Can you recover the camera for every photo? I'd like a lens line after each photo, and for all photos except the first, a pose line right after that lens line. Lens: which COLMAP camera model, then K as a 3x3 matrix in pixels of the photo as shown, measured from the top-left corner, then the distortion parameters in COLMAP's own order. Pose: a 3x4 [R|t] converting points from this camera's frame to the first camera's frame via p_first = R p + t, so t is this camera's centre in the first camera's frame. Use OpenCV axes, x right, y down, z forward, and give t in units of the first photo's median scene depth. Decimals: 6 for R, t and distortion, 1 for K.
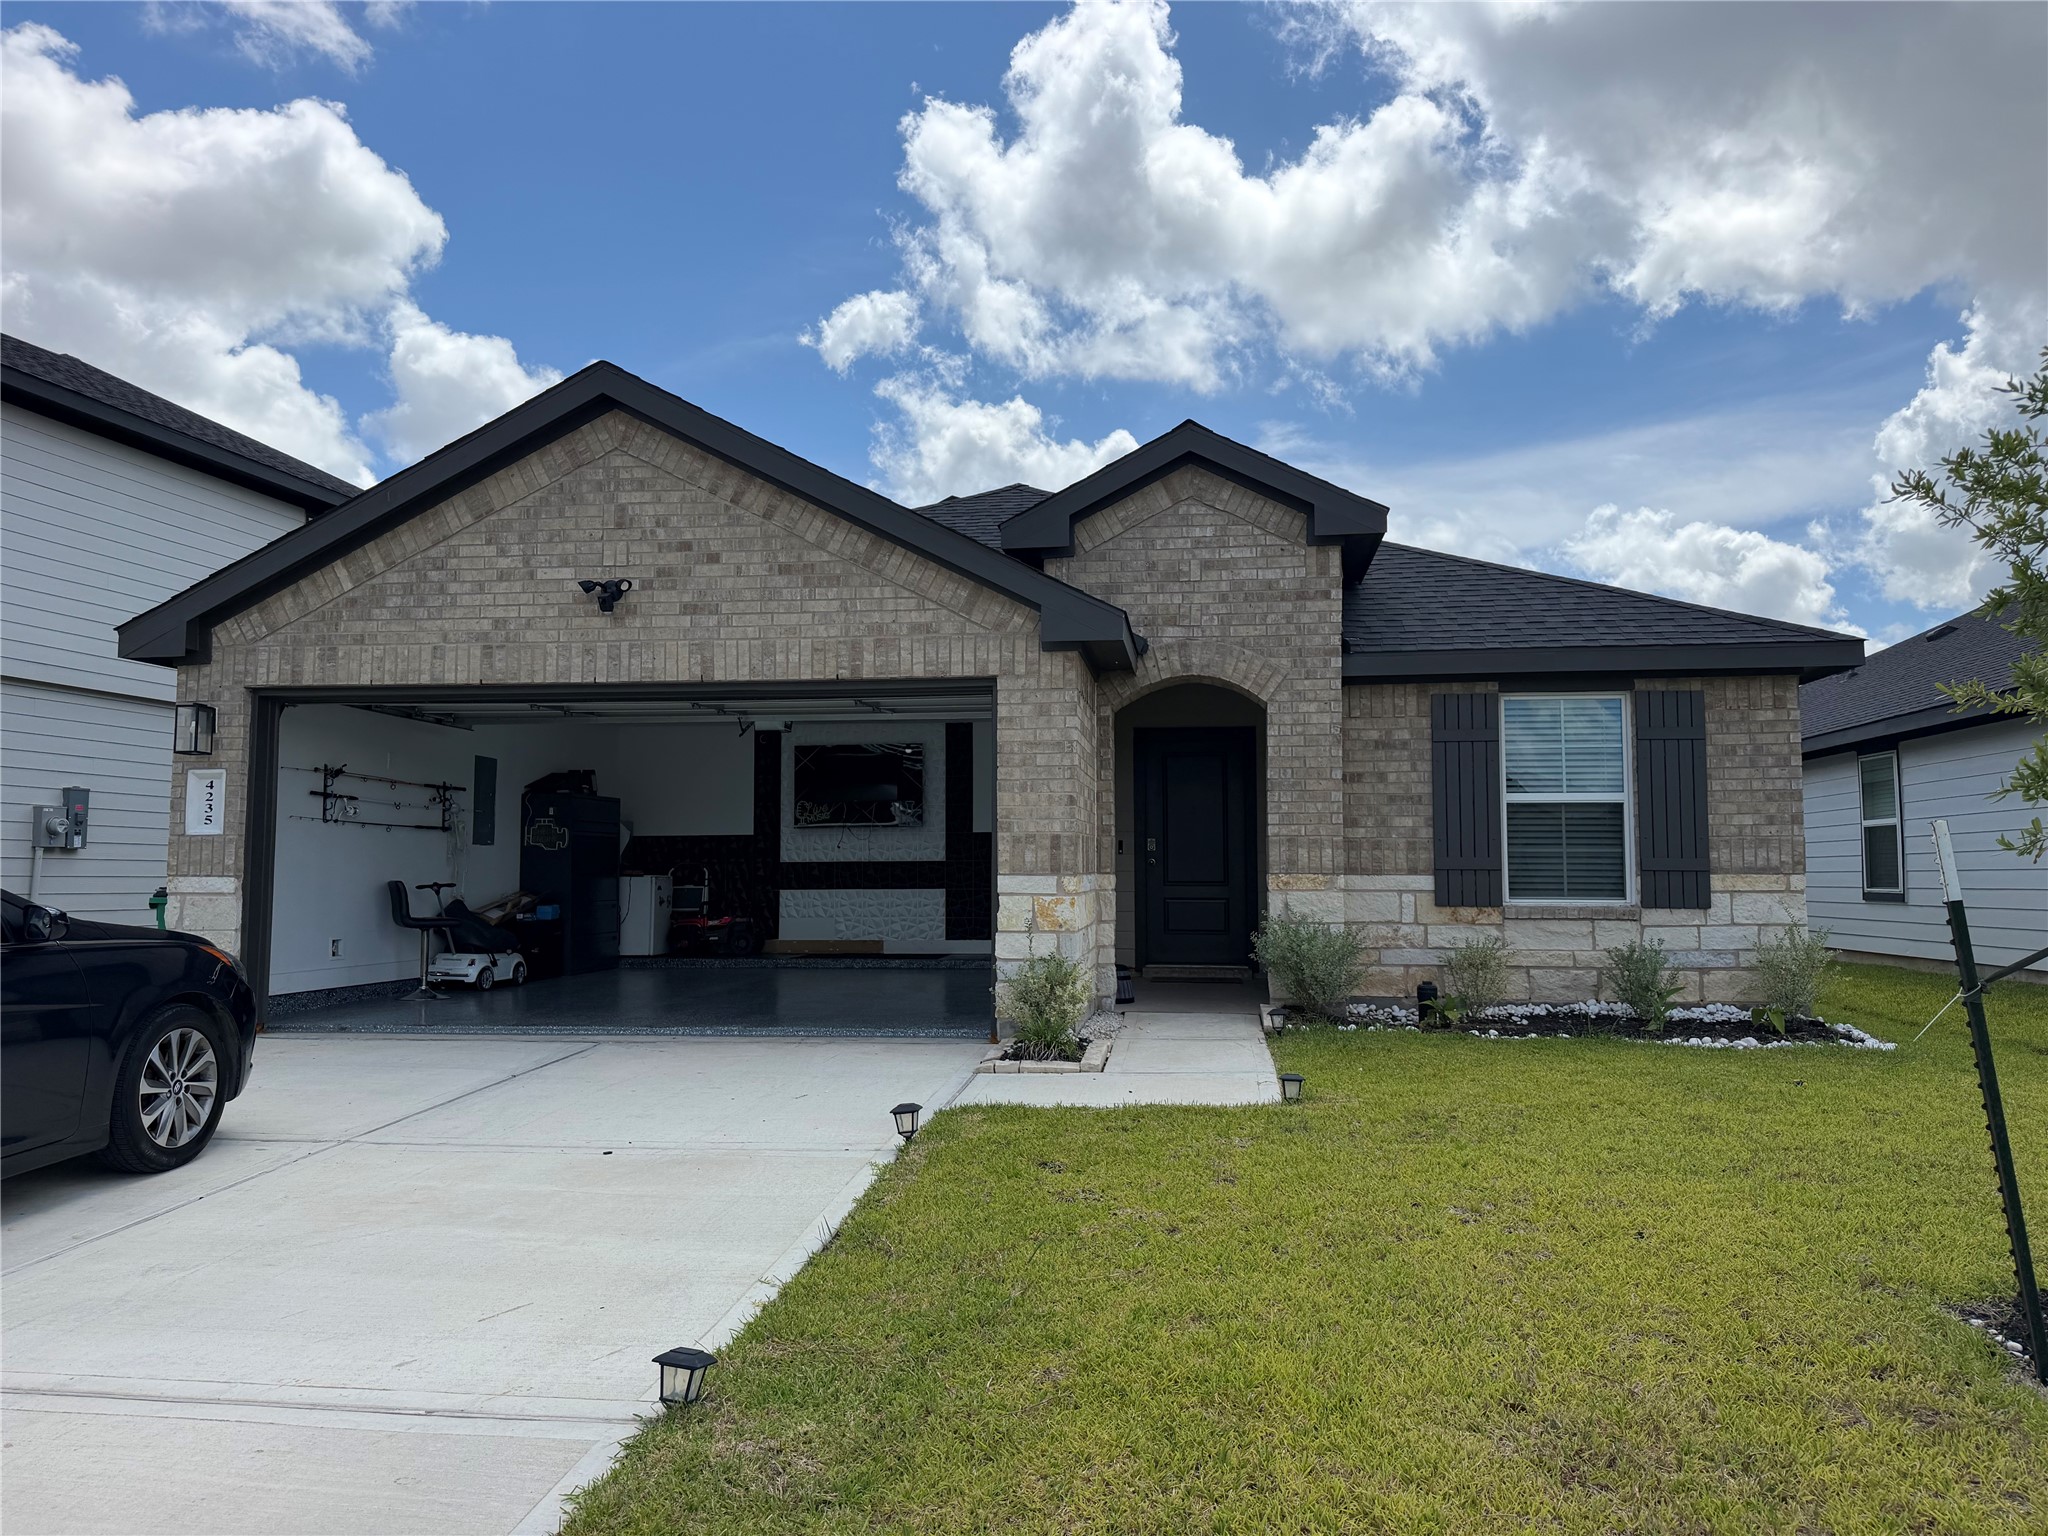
lens RADIAL K [[1445.3, 0, 1034.3], [0, 1445.3, 767.5], [0, 0, 1]] dist [0.024541, -0.030589]
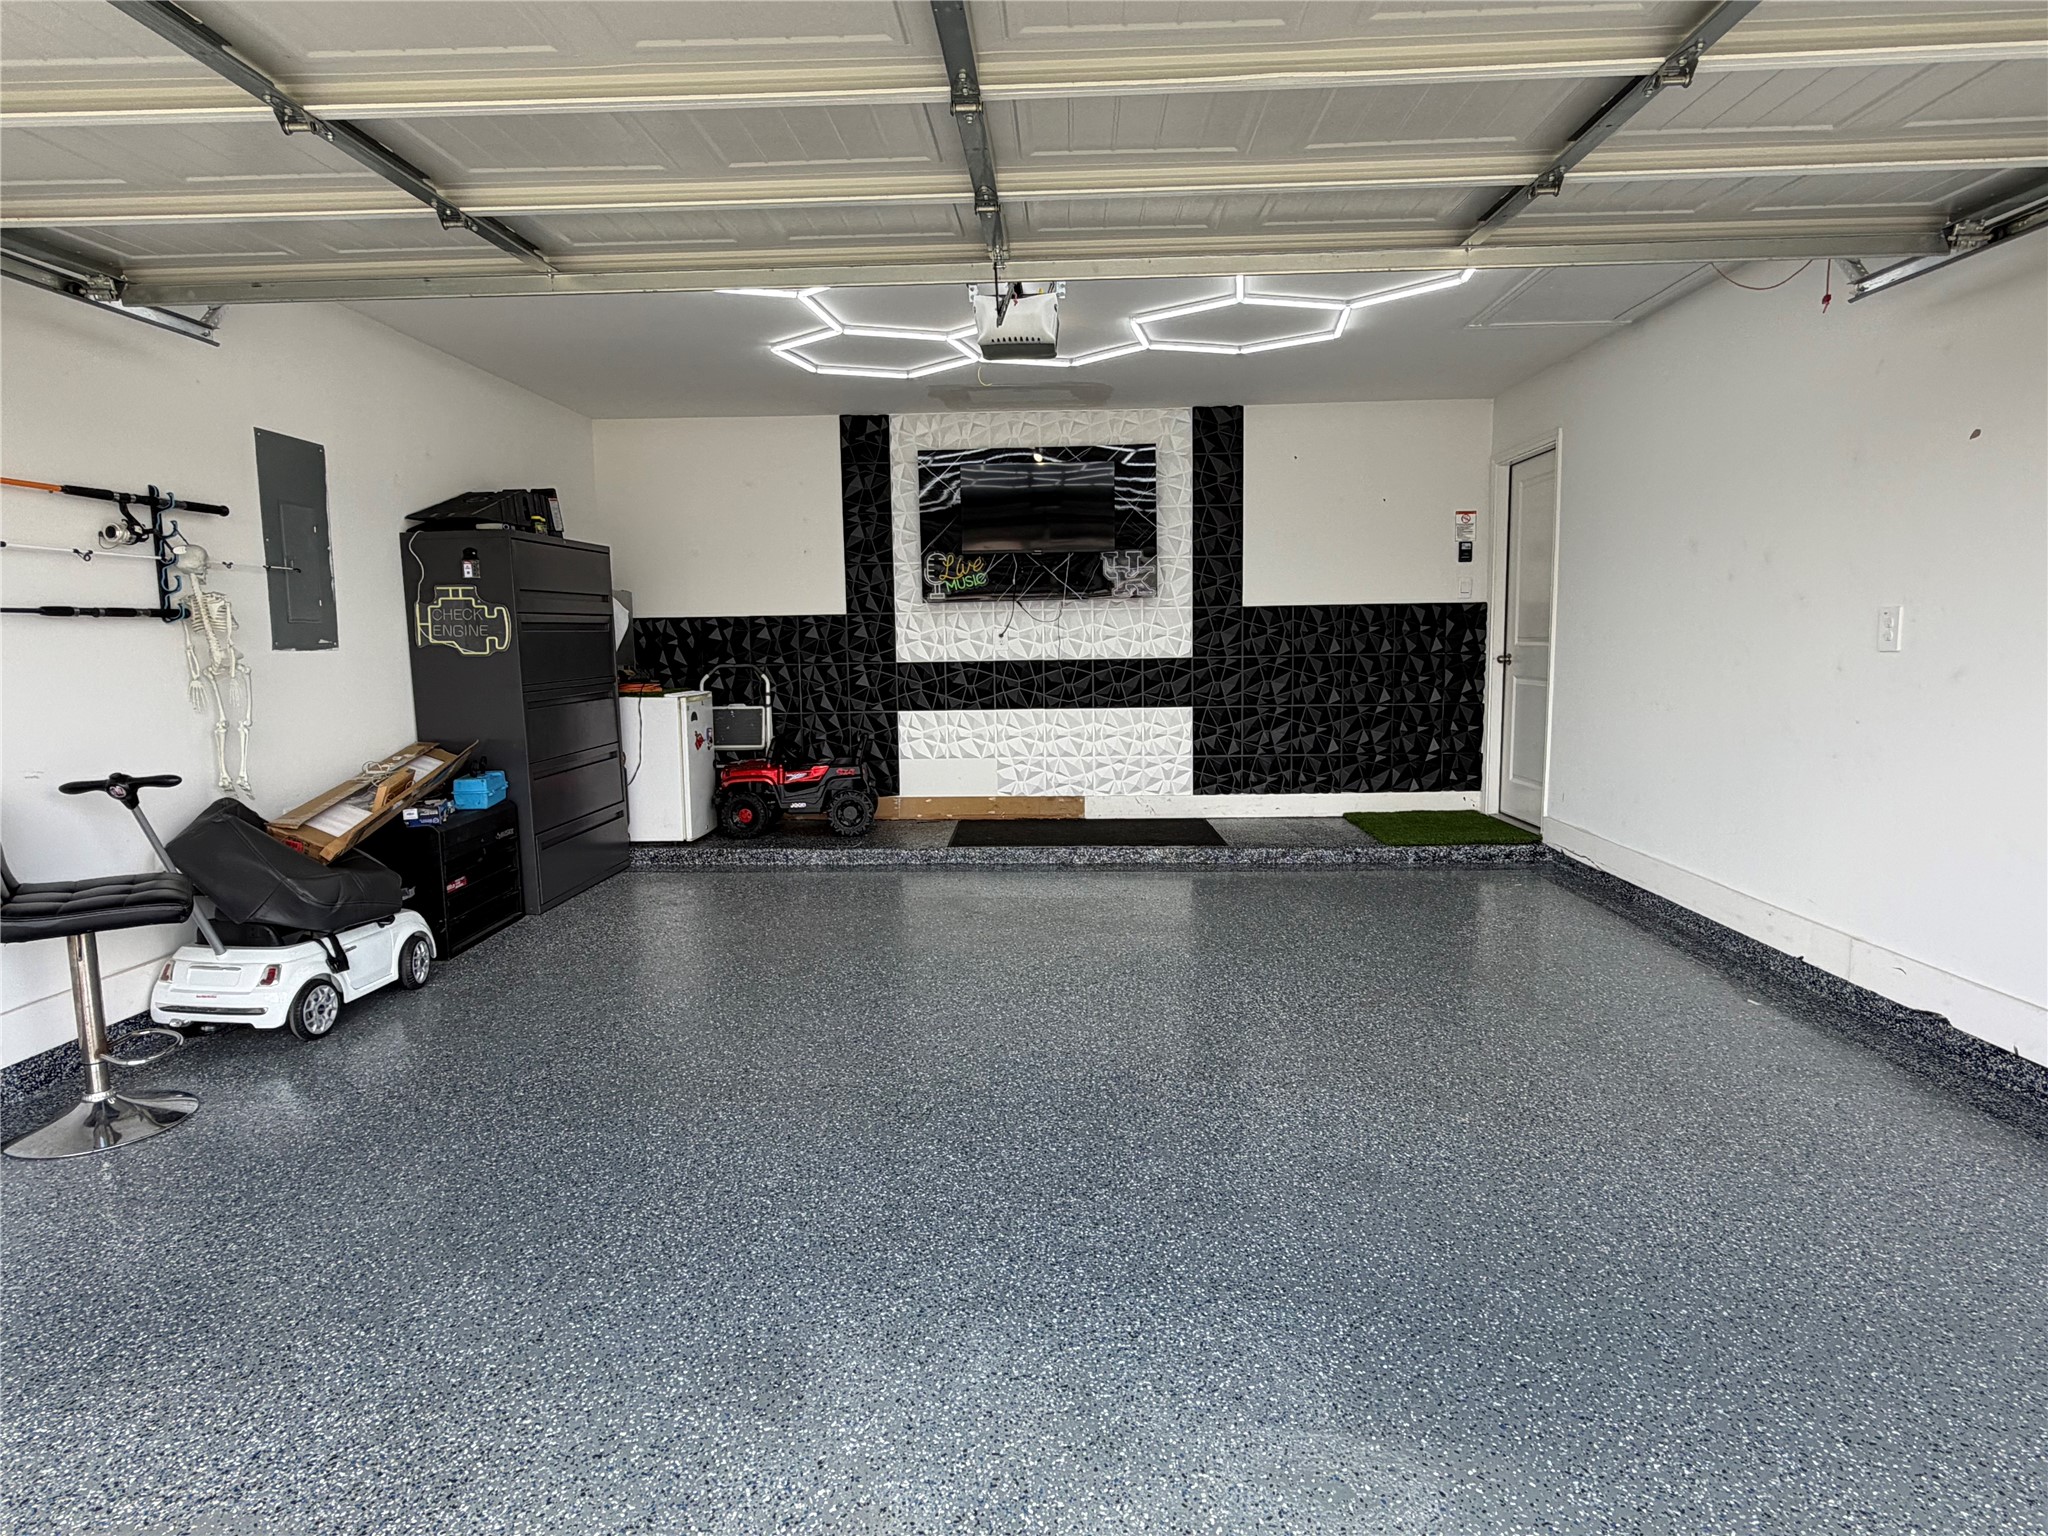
lens RADIAL K [[1203.8, 0, 1009.9], [0, 1203.8, 782.9], [0, 0, 1]] dist [0.002630, 0.002784]
pose [[0.997524, -0.018477, 0.067862, -0.194119], [0.004989, 0.981035, 0.193767, 0.023557], [-0.070155, -0.192949, 0.978698, 0.616696]]
